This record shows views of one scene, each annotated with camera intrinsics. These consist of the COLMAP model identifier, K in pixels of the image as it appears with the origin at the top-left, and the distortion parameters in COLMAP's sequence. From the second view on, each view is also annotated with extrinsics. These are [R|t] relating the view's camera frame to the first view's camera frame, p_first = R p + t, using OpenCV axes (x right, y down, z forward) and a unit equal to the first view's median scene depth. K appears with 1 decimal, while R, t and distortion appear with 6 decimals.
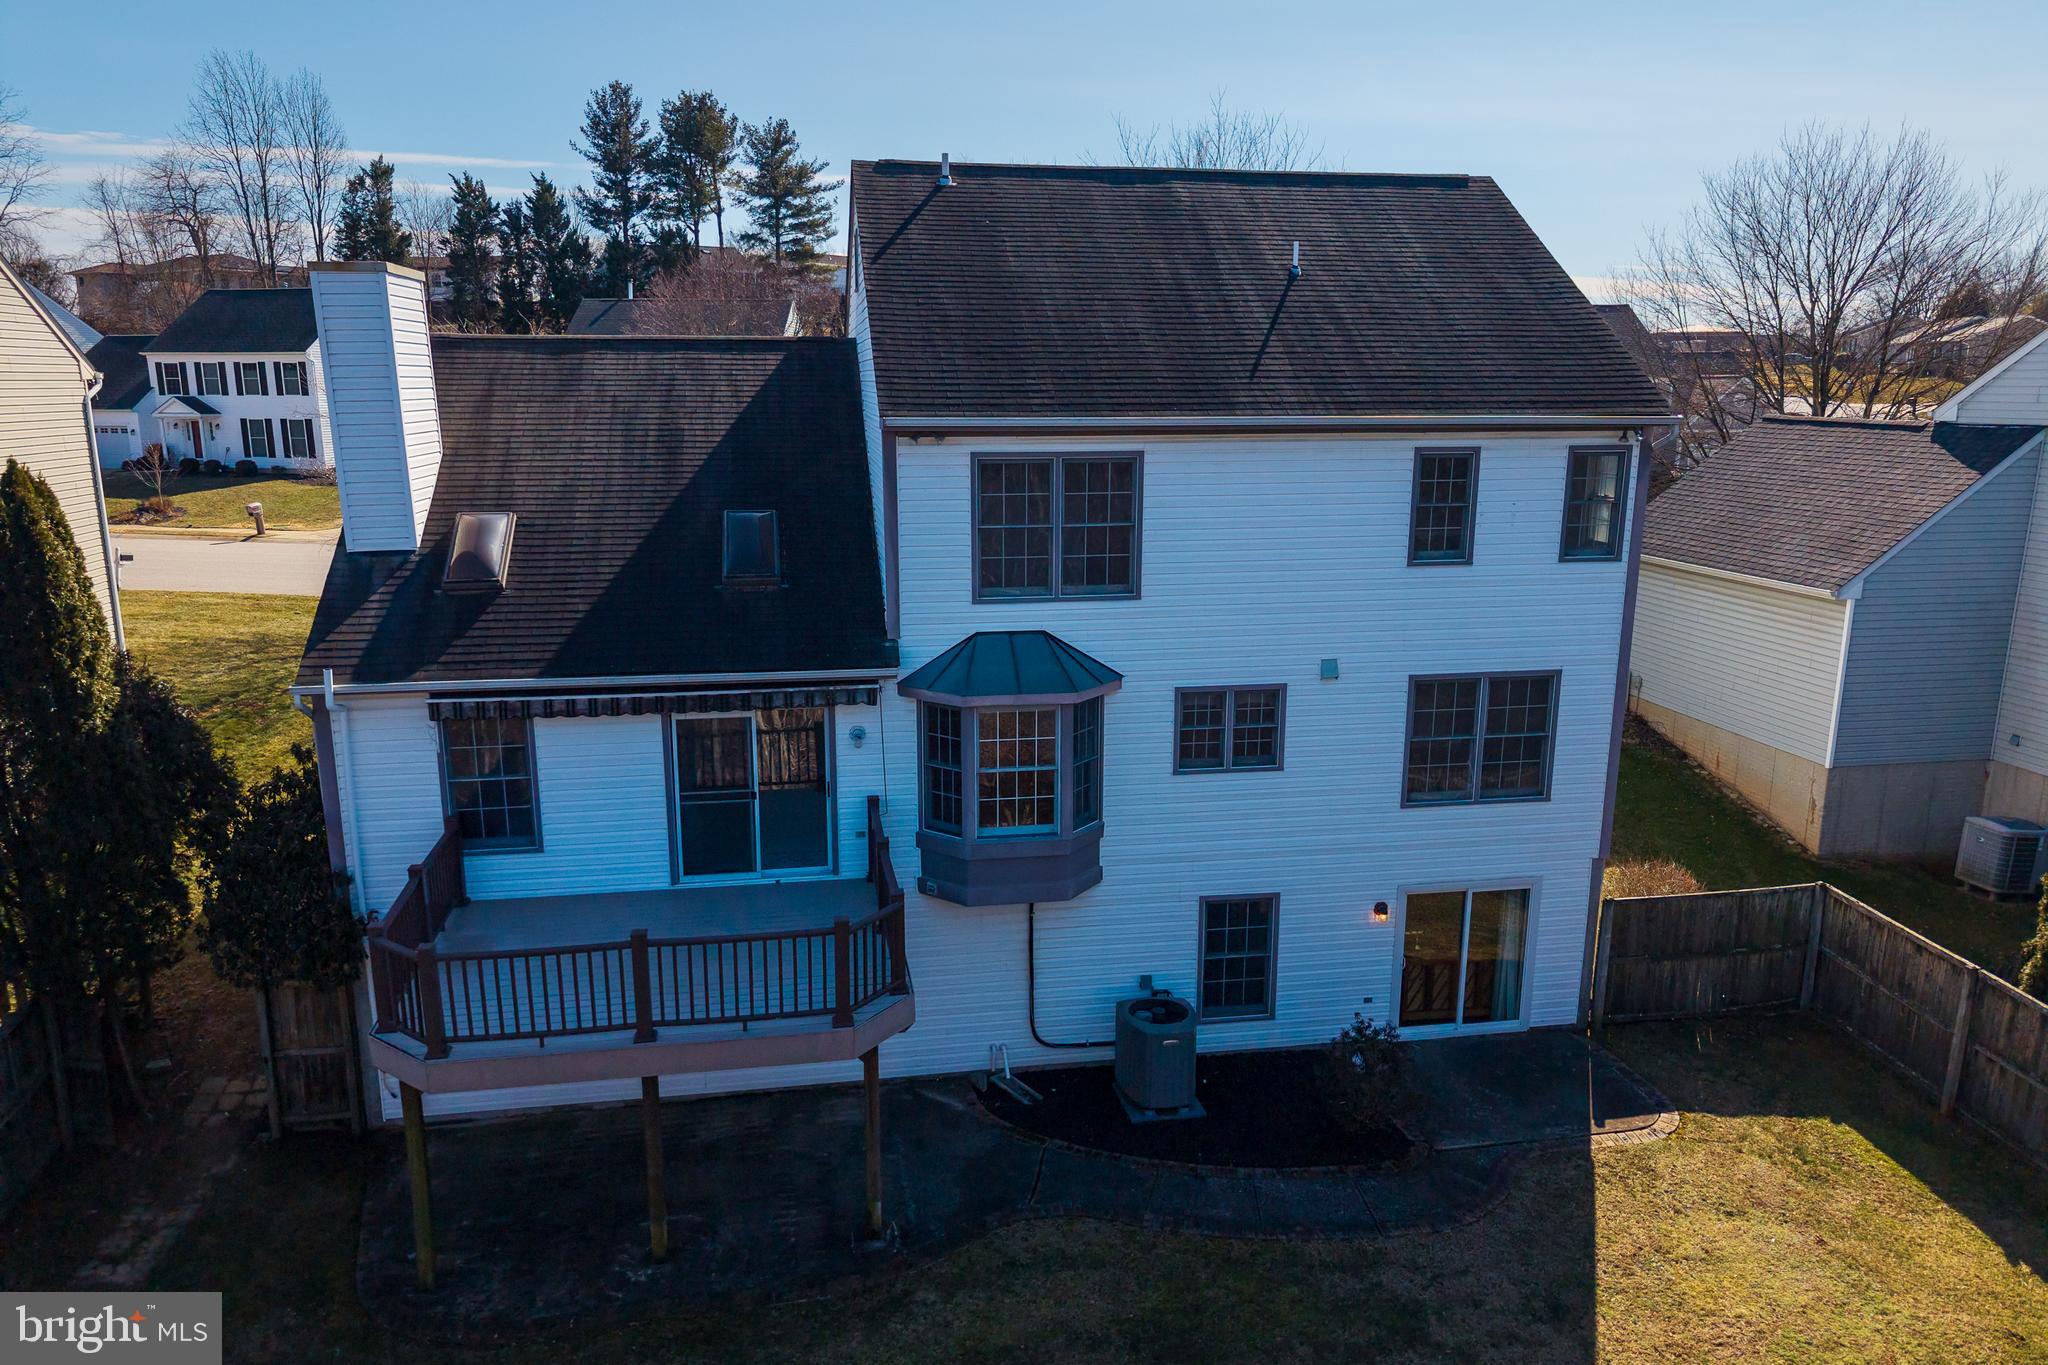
lens RADIAL K [[1345.2, 0, 1024.0], [0, 1345.2, 682.5], [0, 0, 1]] dist [-0.025734, -0.001304]
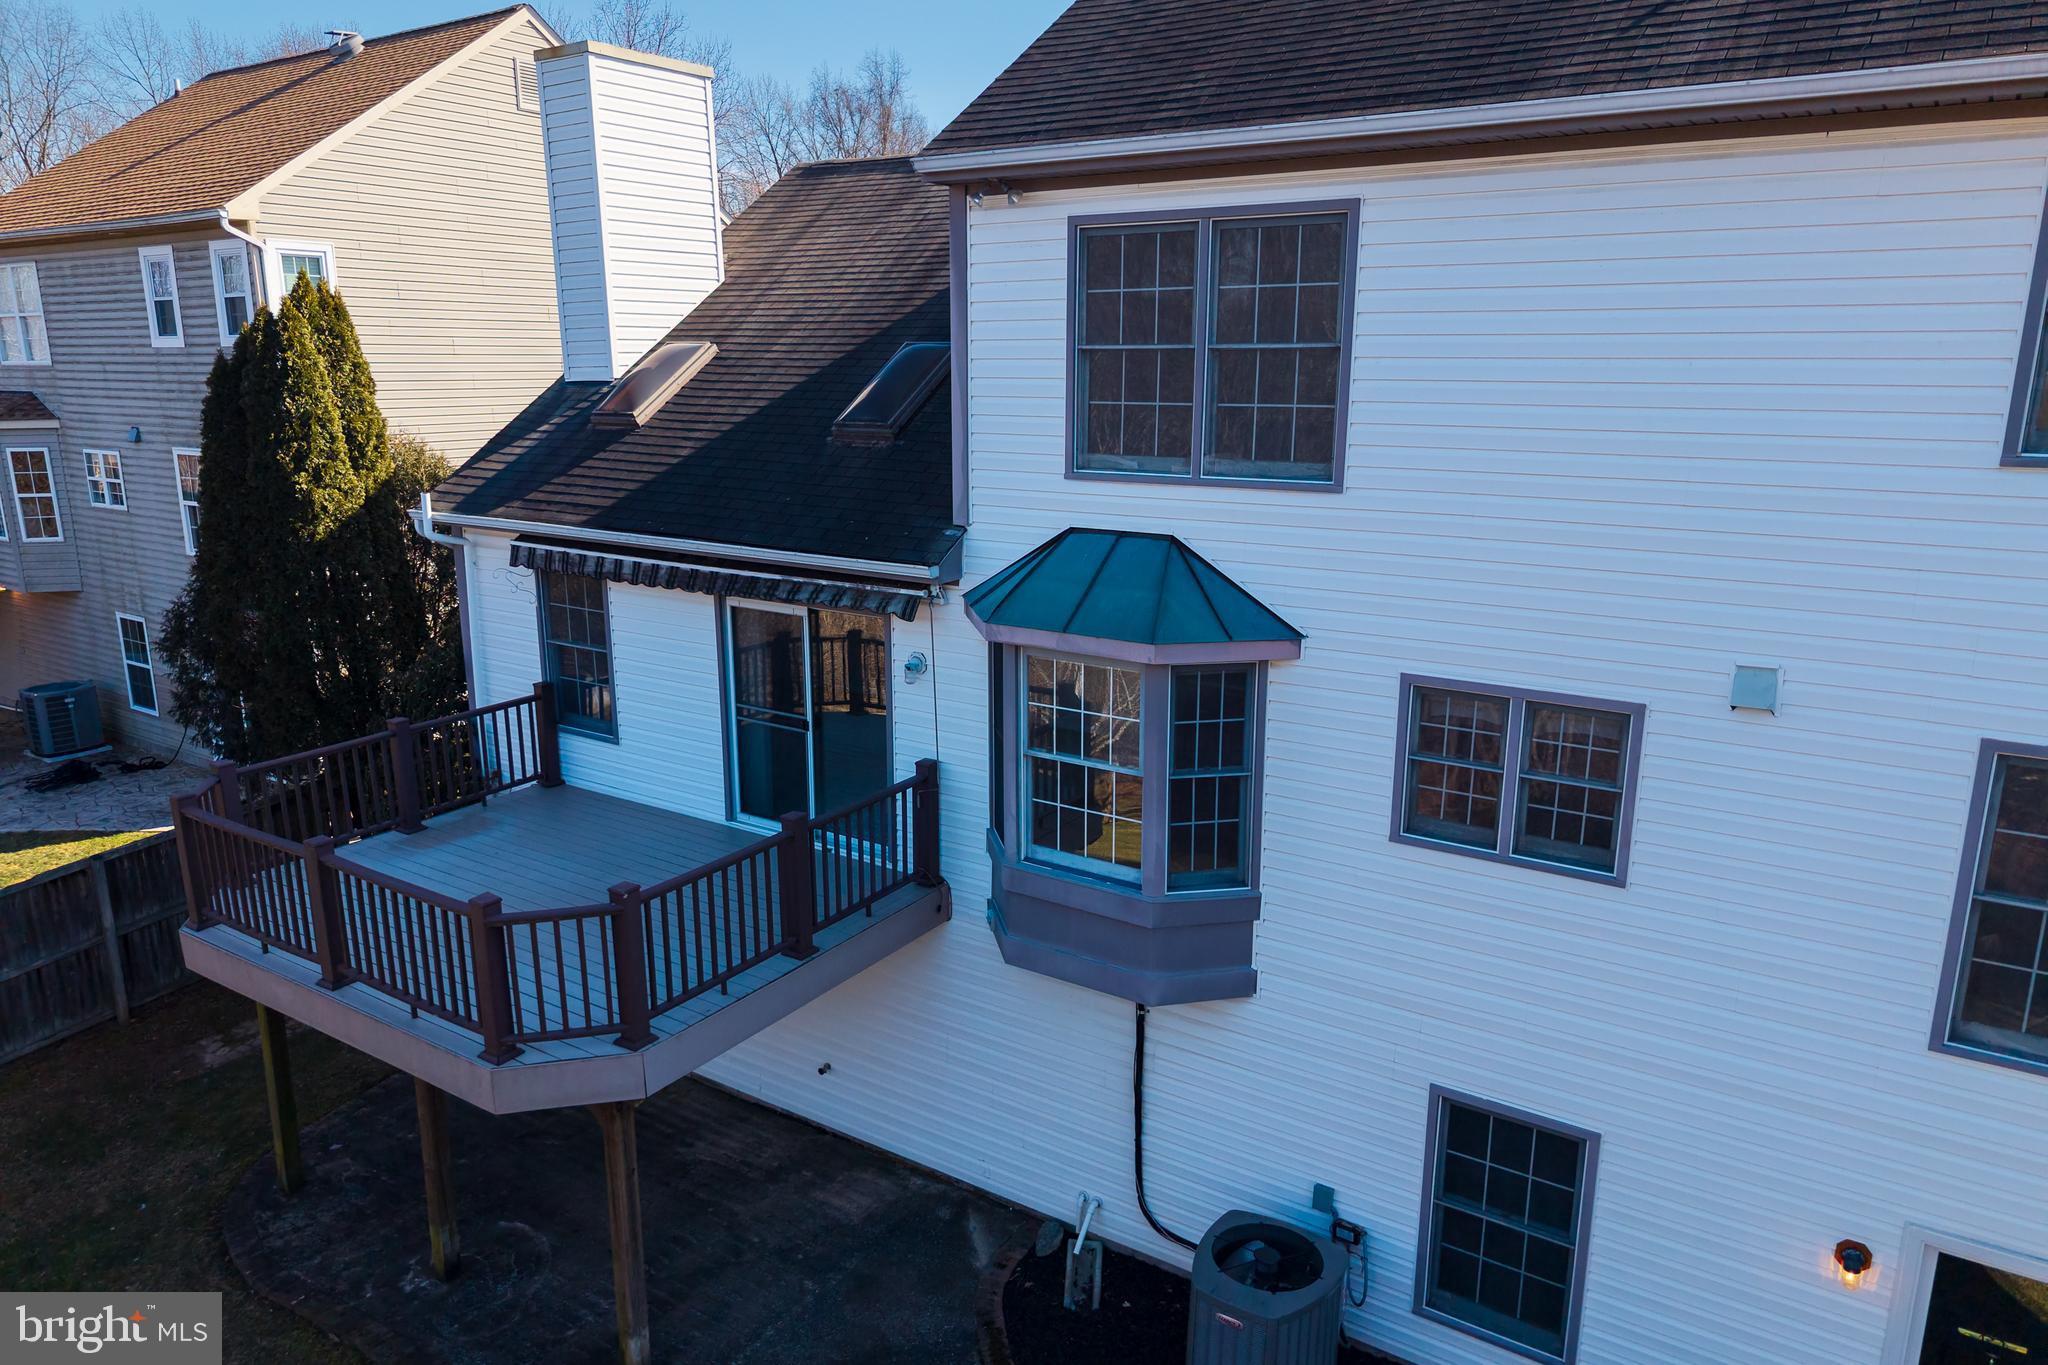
lens RADIAL K [[1345.2, 0, 1024.0], [0, 1345.2, 682.5], [0, 0, 1]] dist [-0.025734, -0.001304]
pose [[0.726404, 0.160410, -0.668285, 0.360921], [-0.145363, 0.986241, 0.078726, -0.012397], [0.671719, 0.039957, 0.739728, 0.540855]]
